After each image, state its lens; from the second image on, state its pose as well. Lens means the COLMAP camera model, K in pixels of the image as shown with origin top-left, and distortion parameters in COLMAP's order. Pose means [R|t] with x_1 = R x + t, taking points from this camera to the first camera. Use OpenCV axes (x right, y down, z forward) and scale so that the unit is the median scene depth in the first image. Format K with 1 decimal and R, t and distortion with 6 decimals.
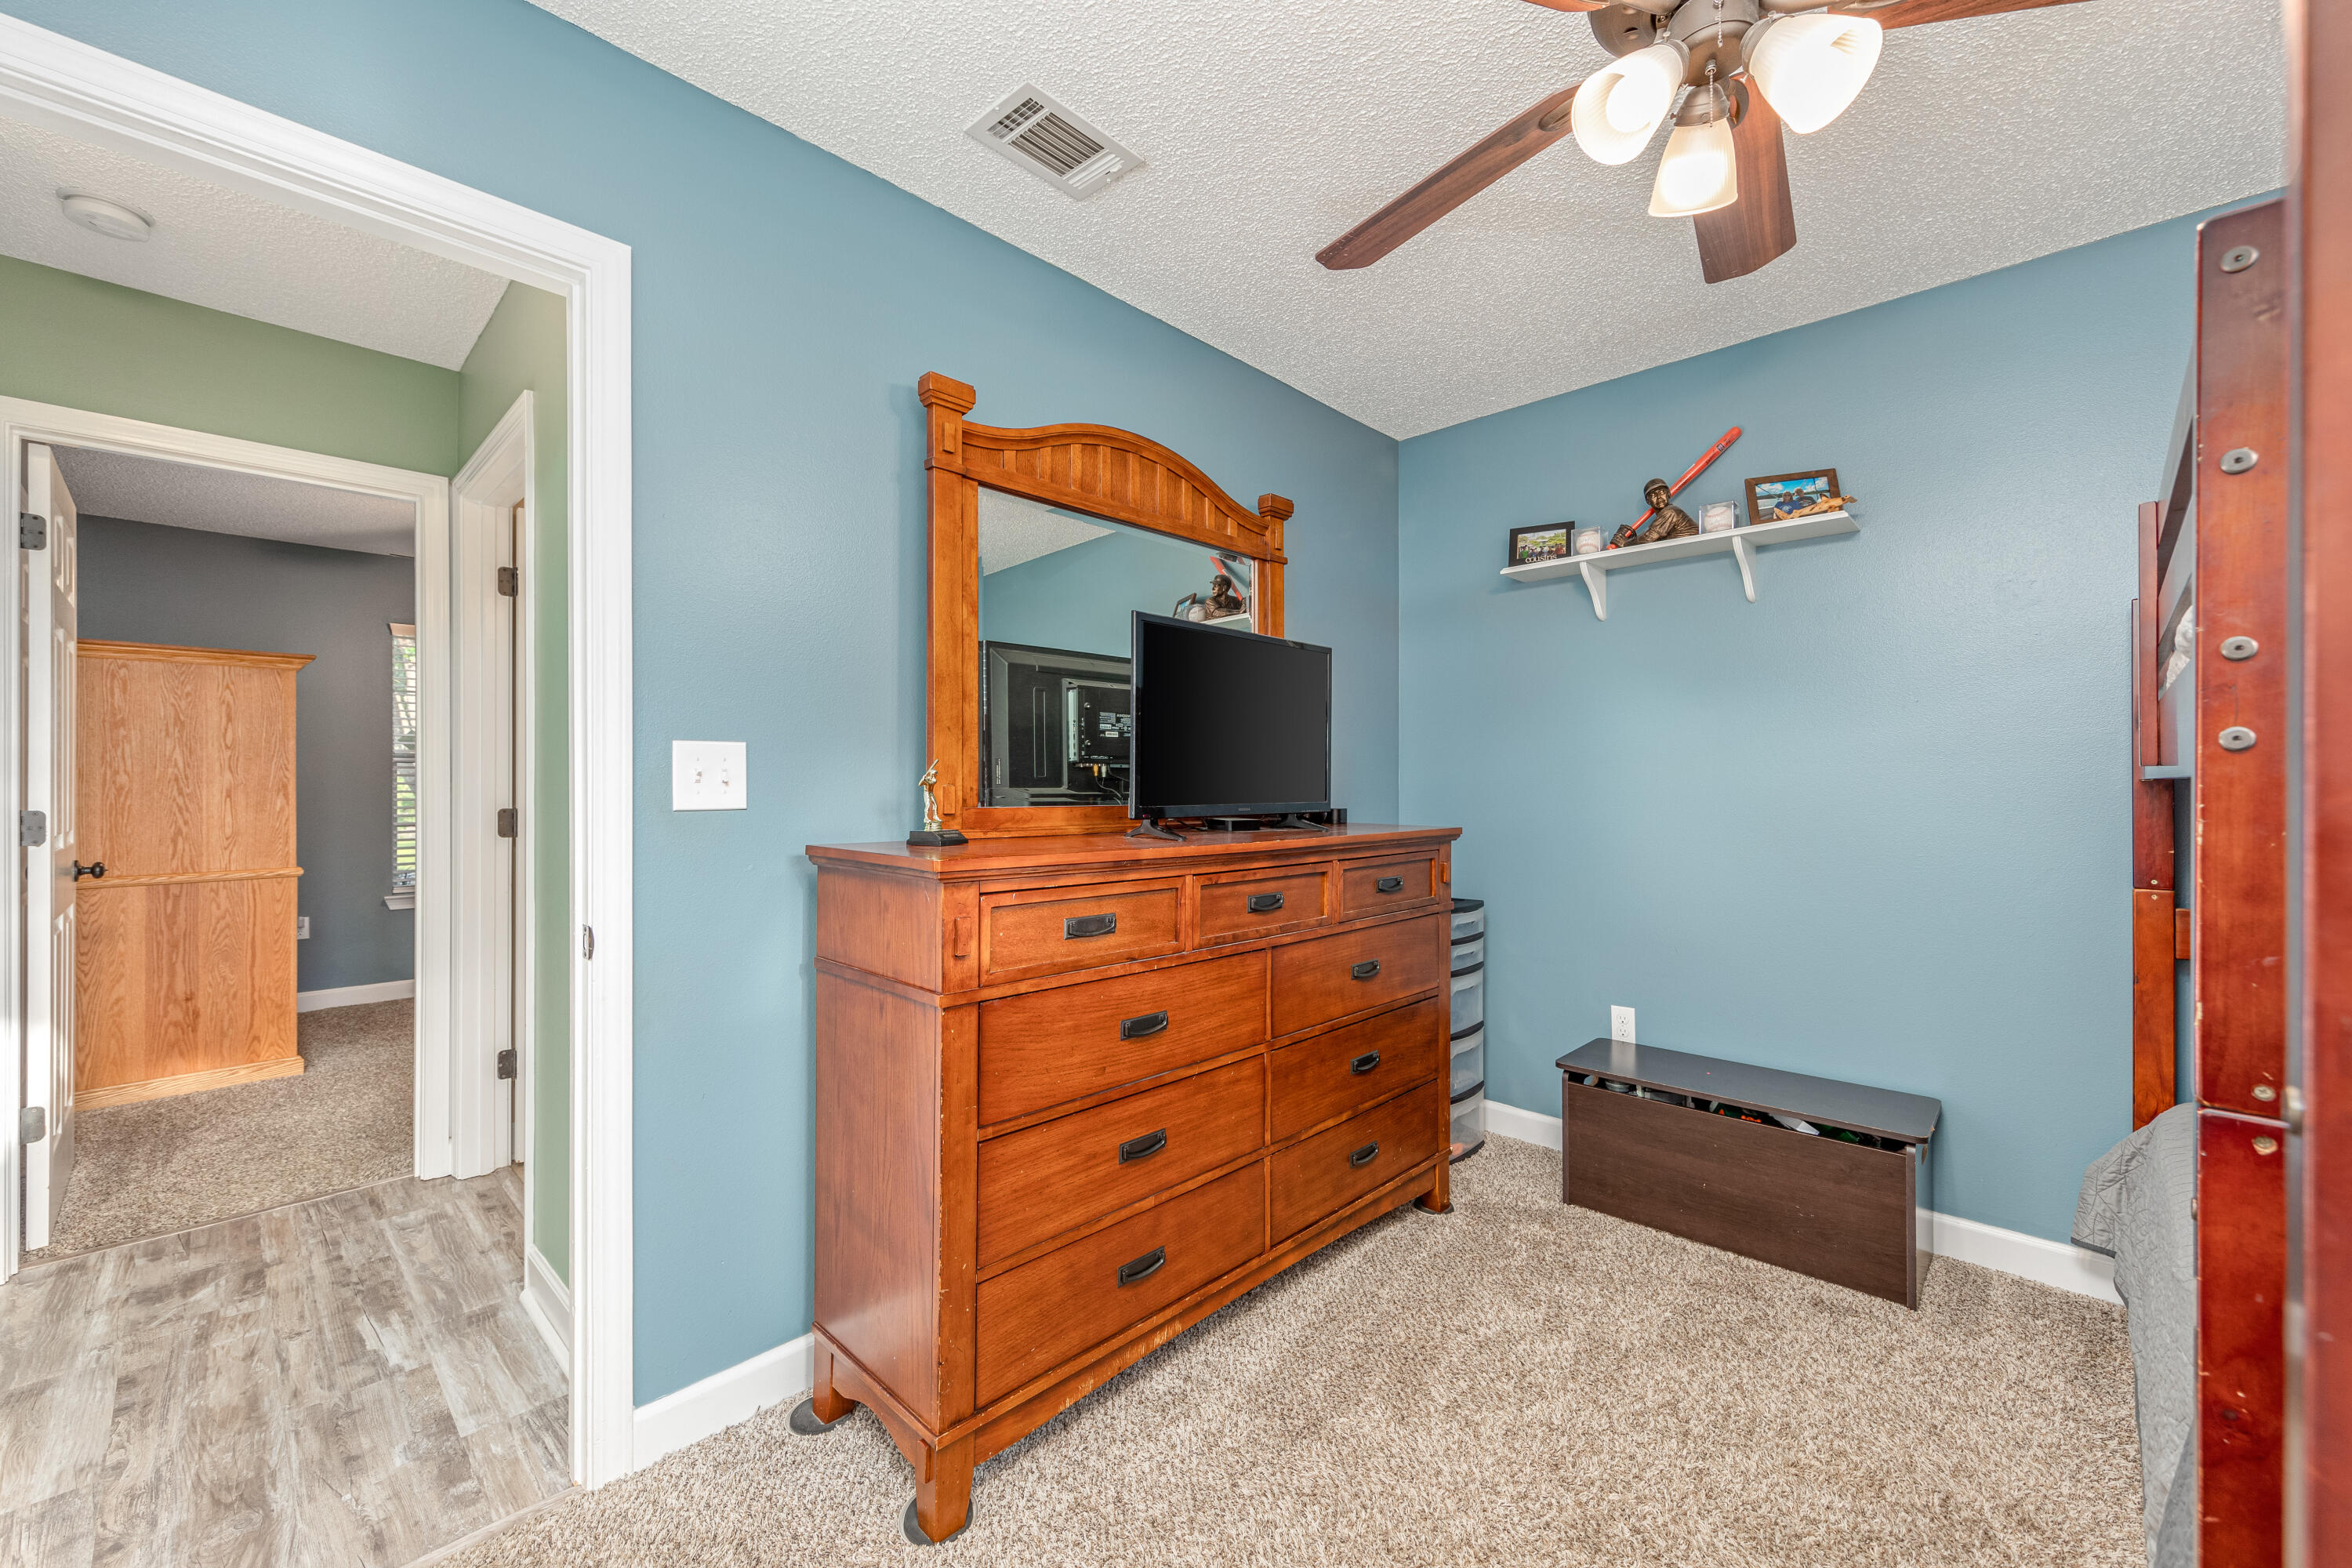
lens RADIAL K [[933.6, 0, 1173.5], [0, 933.6, 783.0], [0, 0, 1]] dist [-0.000811, 0.000166]
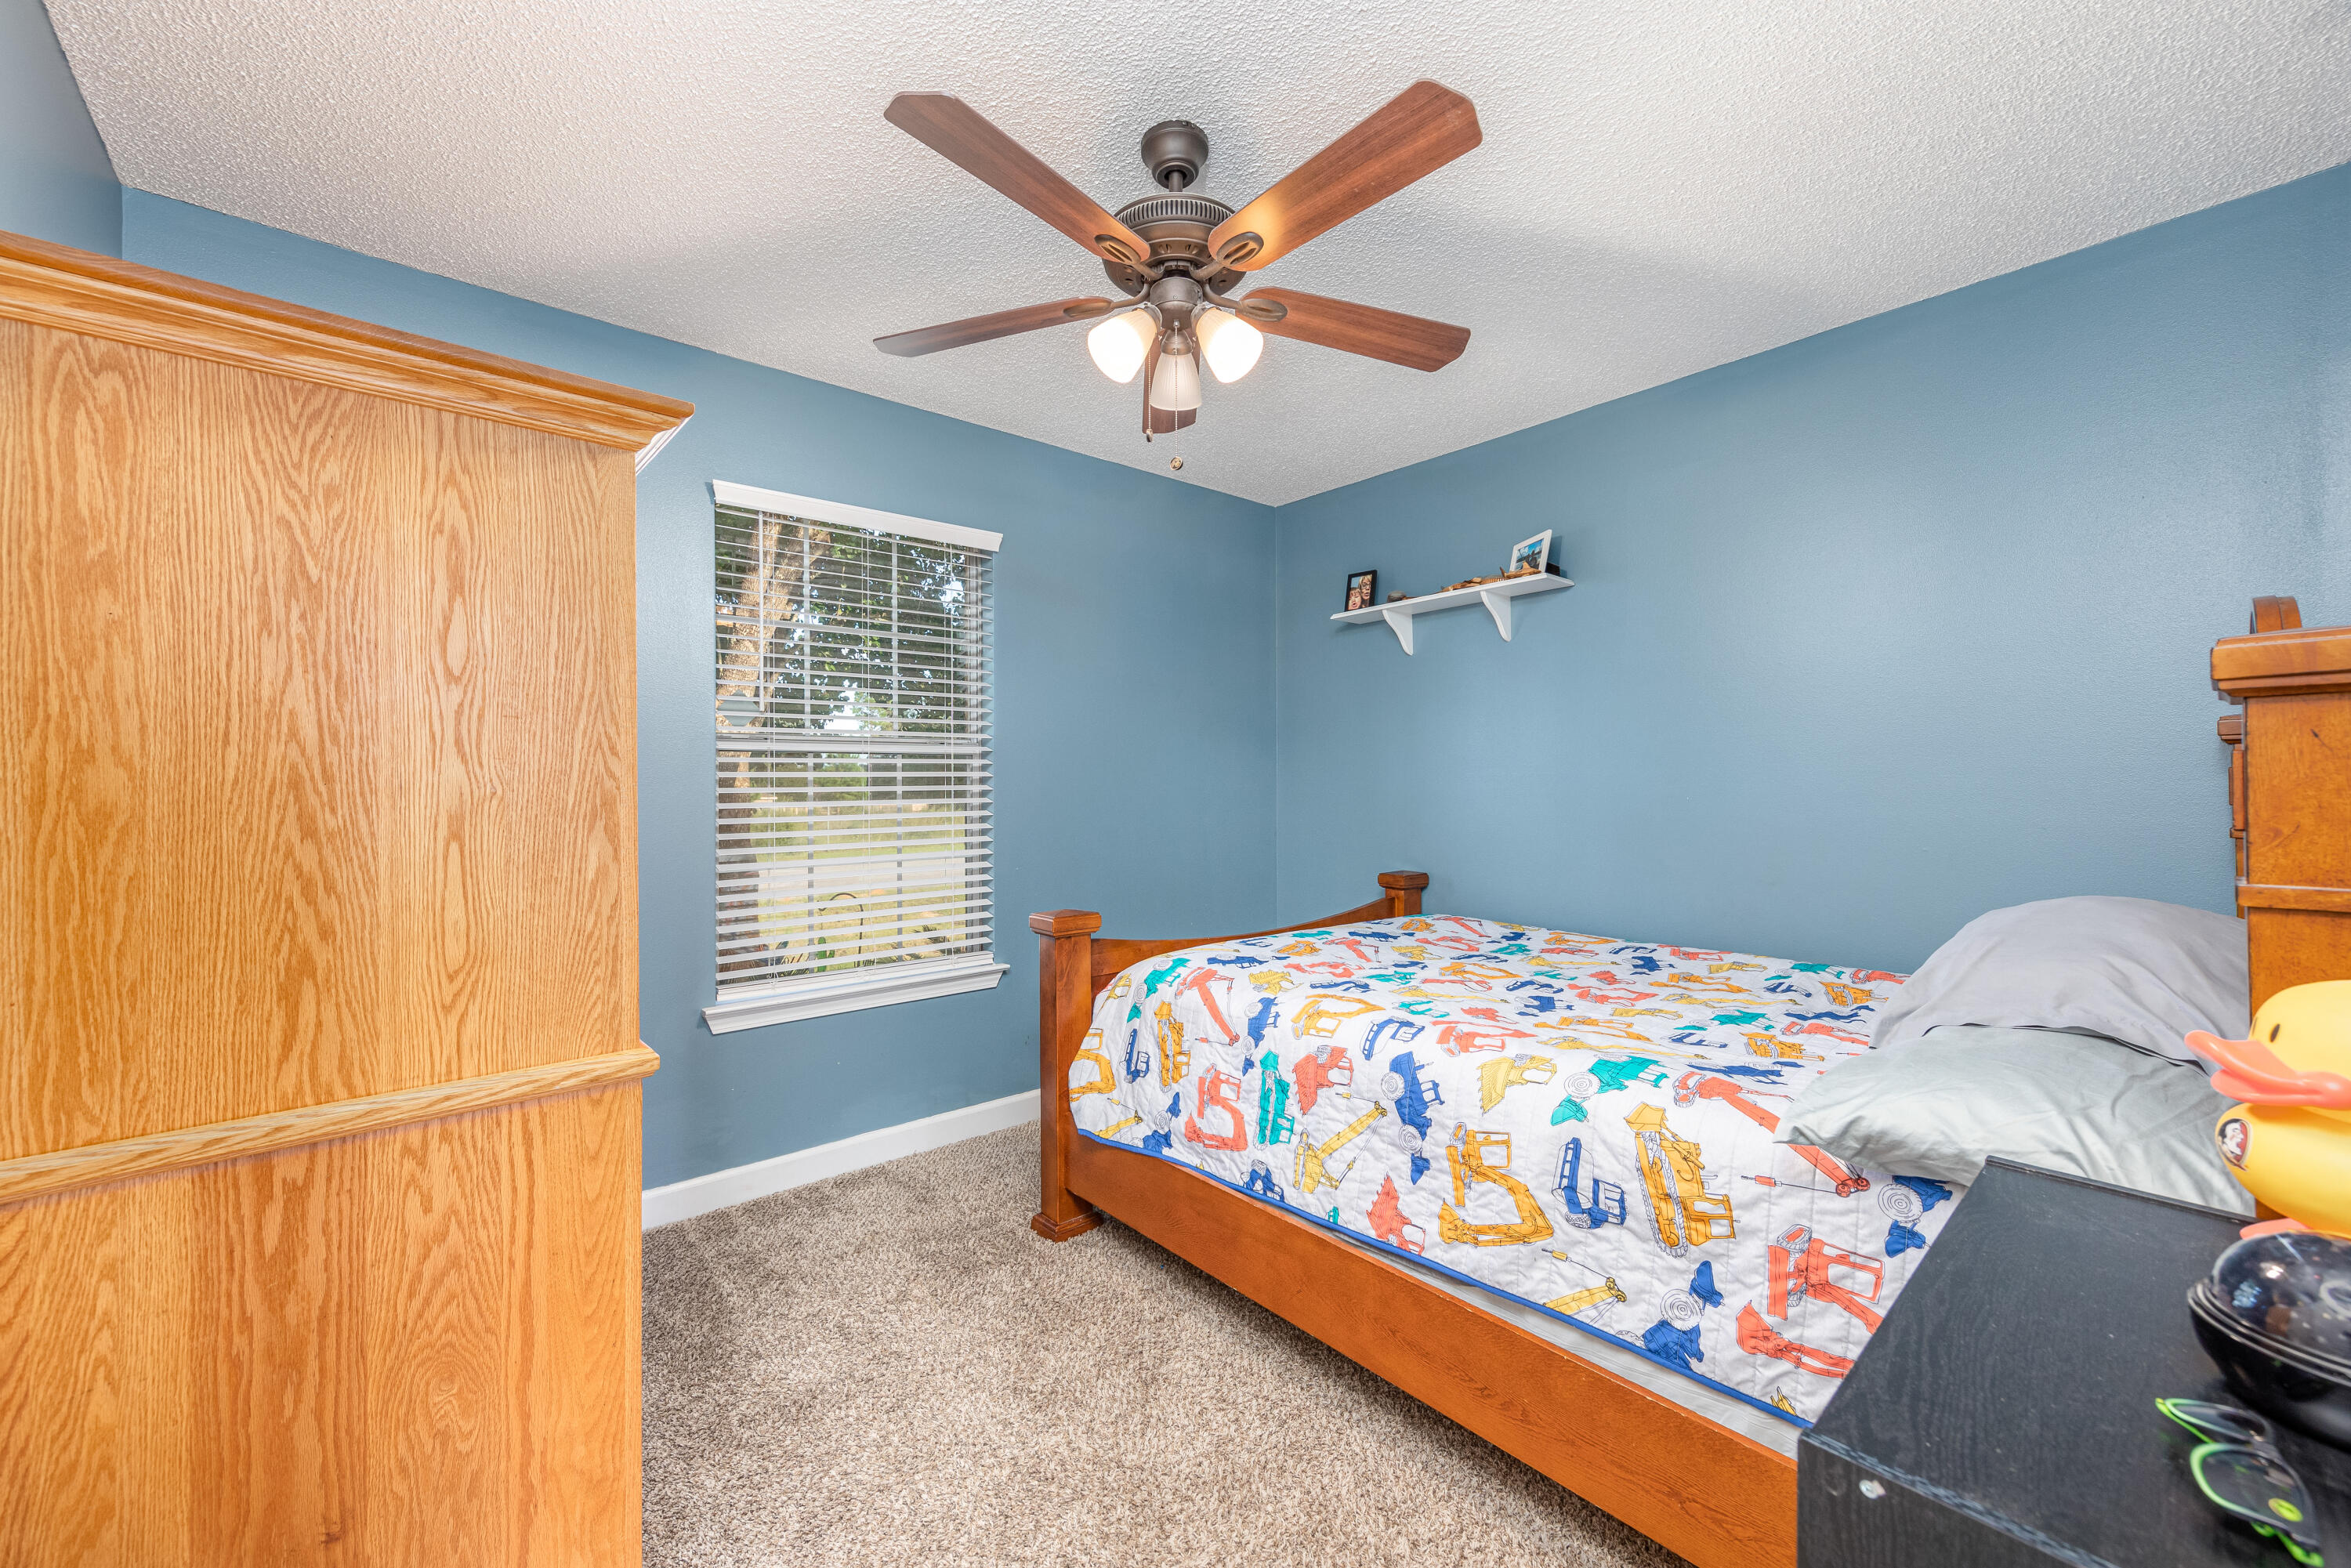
lens RADIAL K [[933.1, 0, 1180.6], [0, 933.1, 783.9], [0, 0, 1]] dist [-0.000811, 0.000166]
pose [[0.995980, 0.004840, -0.089445, -0.759997], [-0.004174, 0.999962, 0.007630, -0.006470], [0.089478, -0.007226, 0.995963, 0.727564]]
